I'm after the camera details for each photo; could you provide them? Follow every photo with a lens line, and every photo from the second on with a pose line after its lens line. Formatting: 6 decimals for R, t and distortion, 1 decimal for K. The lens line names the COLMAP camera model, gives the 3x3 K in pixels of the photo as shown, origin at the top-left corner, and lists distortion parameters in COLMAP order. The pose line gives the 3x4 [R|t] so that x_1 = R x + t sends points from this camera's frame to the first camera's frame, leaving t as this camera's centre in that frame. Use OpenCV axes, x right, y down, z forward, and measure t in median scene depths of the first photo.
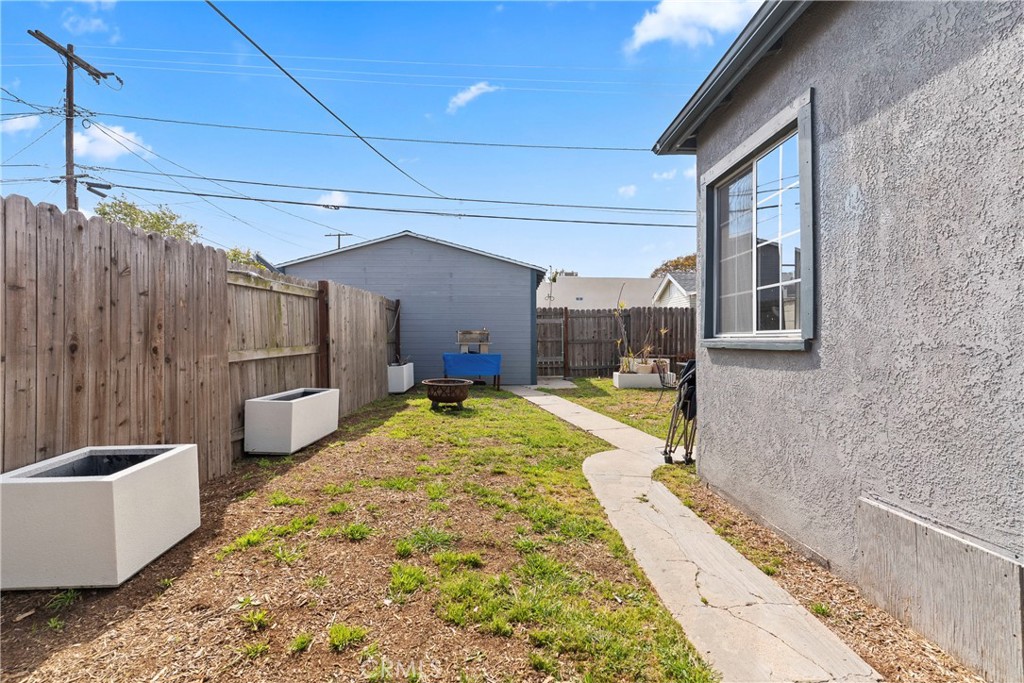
lens RADIAL K [[488.3, 0, 512.0], [0, 488.3, 341.5], [0, 0, 1]] dist [0.003049, 0.000928]
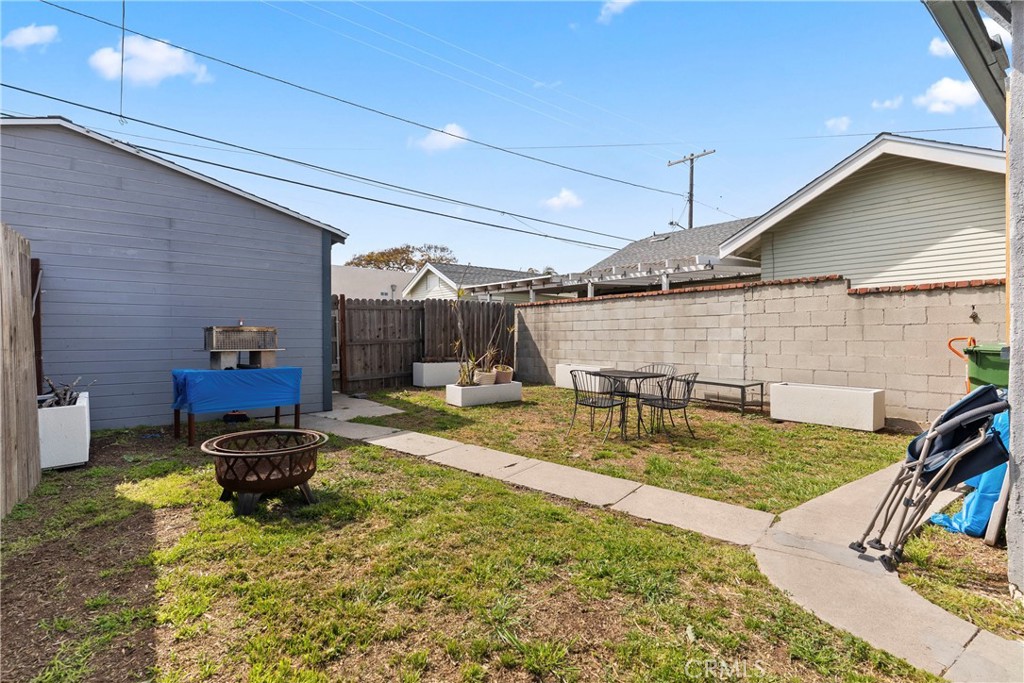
lens RADIAL K [[488.3, 0, 512.0], [0, 488.3, 341.5], [0, 0, 1]] dist [0.003049, 0.000928]
pose [[0.799797, -0.007816, 0.600220, -0.148331], [0.004109, 0.999963, 0.007546, -0.007361], [-0.600257, -0.003569, 0.799799, 0.341543]]
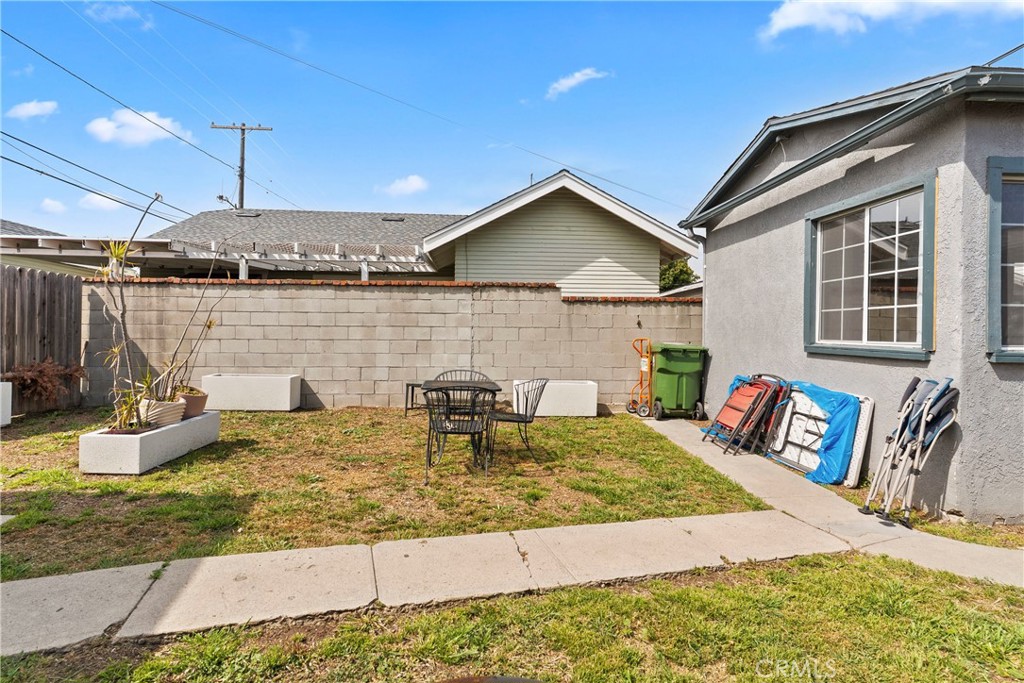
lens RADIAL K [[488.3, 0, 512.0], [0, 488.3, 341.5], [0, 0, 1]] dist [0.003049, 0.000928]
pose [[-0.034232, -0.017296, 0.999264, -0.150888], [-0.005529, 0.999838, 0.017116, -0.012745], [-0.999399, -0.004939, -0.034322, 0.677500]]
